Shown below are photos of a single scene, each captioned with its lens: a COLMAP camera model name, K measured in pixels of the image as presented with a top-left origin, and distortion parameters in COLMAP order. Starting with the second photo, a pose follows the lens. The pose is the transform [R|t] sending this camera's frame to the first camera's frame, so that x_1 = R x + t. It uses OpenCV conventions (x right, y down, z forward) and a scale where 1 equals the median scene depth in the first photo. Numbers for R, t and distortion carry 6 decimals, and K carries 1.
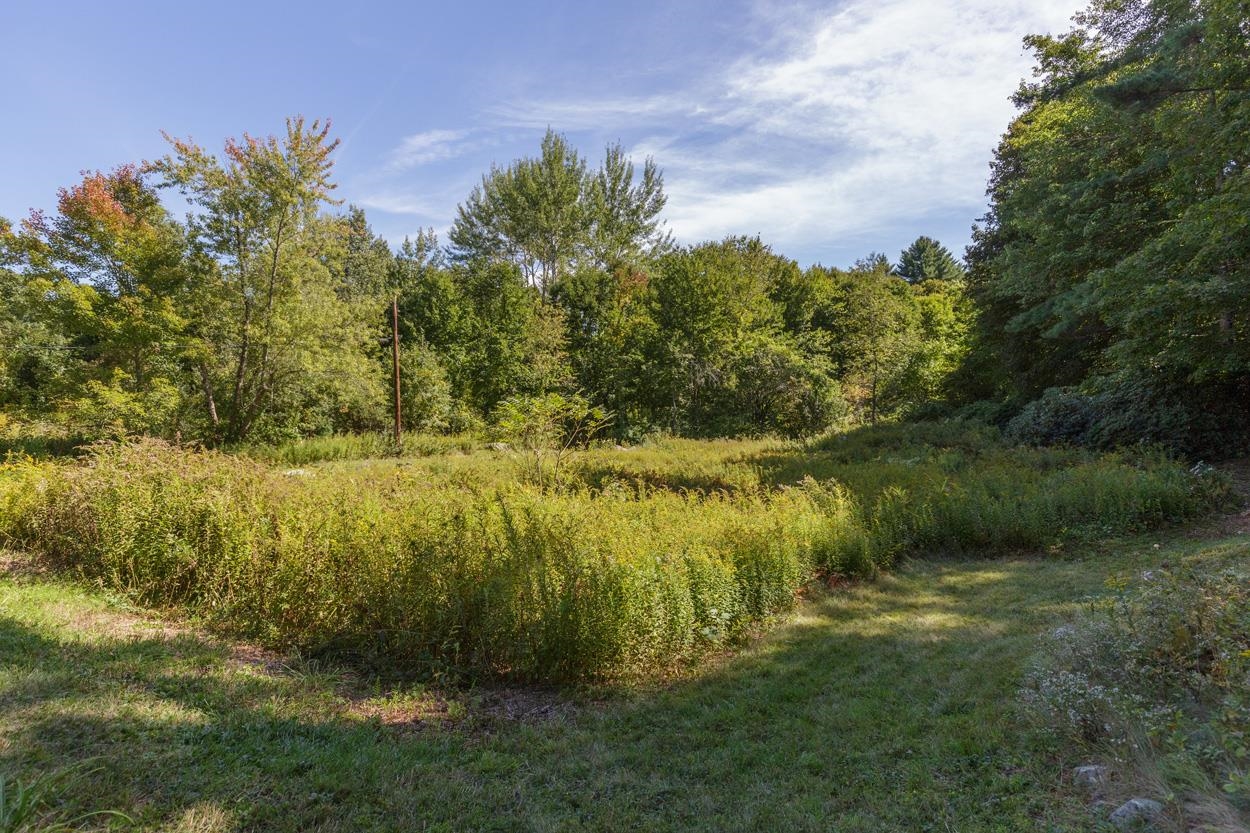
lens RADIAL K [[649.1, 0, 625.0], [0, 649.1, 416.5], [0, 0, 1]] dist [-0.000261, -0.000174]
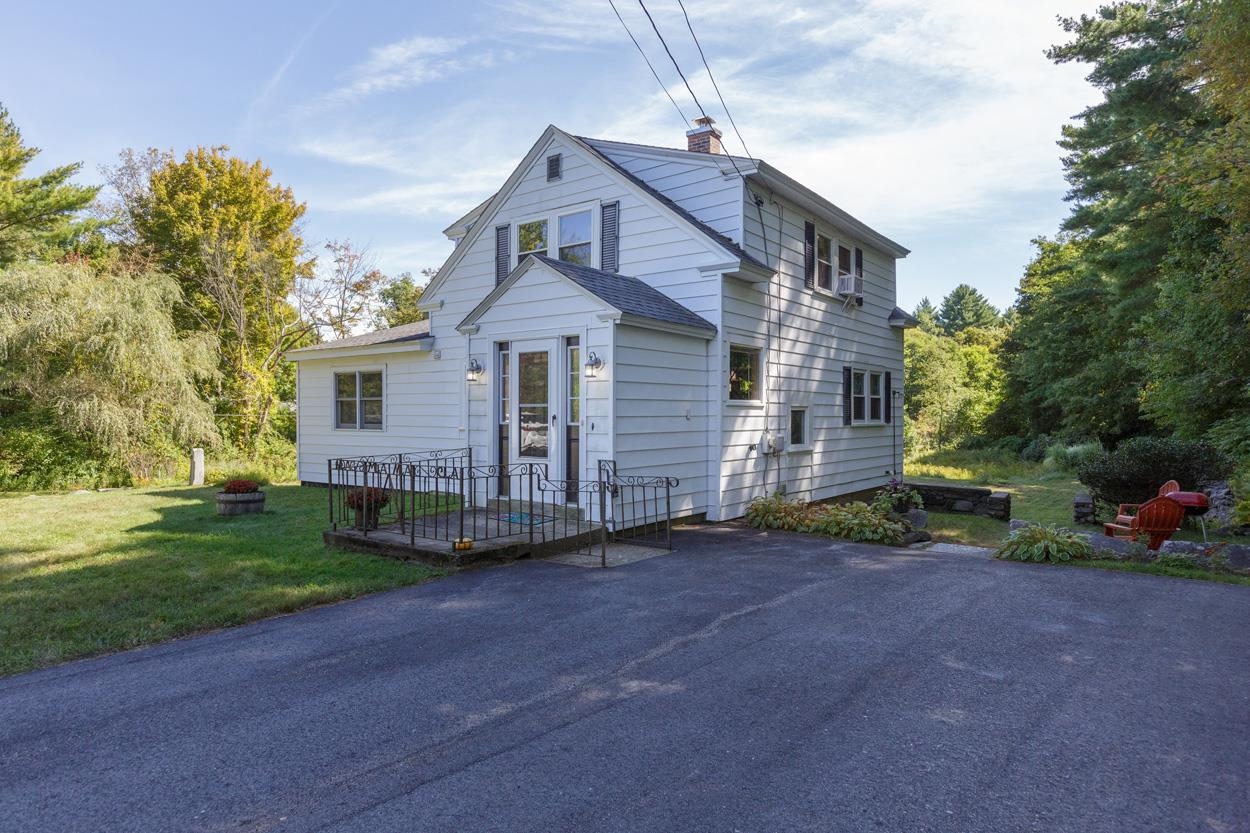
lens RADIAL K [[741.0, 0, 625.0], [0, 741.0, 416.5], [0, 0, 1]] dist [-0.003596, -0.001361]
pose [[0.999859, 0.010150, 0.013393, -0.328002], [-0.009741, 0.999495, -0.030242, -0.007582], [-0.013693, 0.030107, 0.999453, -0.626266]]
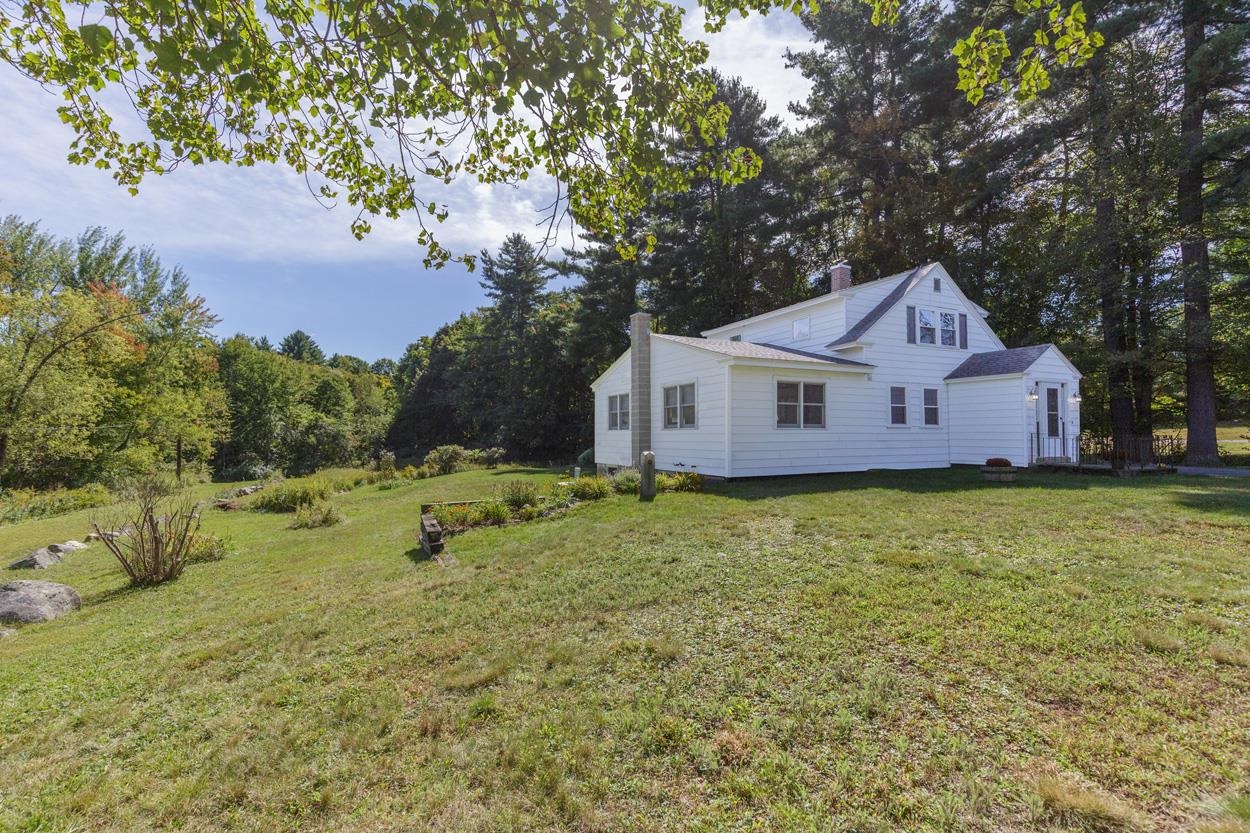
lens RADIAL K [[561.3, 0, 625.0], [0, 561.3, 416.5], [0, 0, 1]] dist [0.011217, 0.000034]
pose [[0.443436, 0.036996, 0.895542, -0.703674], [0.028700, 0.998049, -0.055441, -0.003455], [-0.895846, 0.050286, 0.441510, -0.383815]]
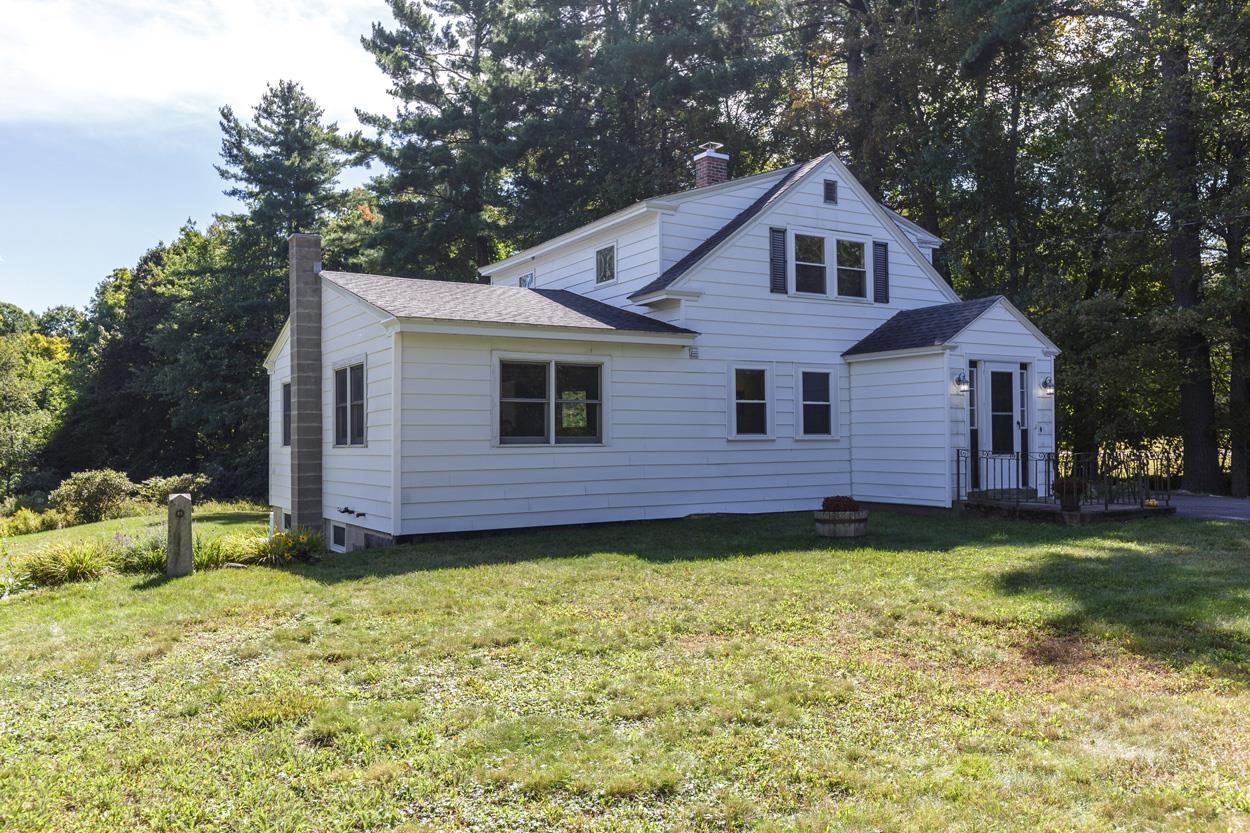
lens RADIAL K [[985.6, 0, 625.0], [0, 985.6, 416.5], [0, 0, 1]] dist [0.032717, -0.000386]
pose [[0.365359, 0.029632, 0.930395, -0.665198], [0.037107, 0.998235, -0.046365, -0.004688], [-0.930127, 0.051464, 0.363614, -0.455150]]
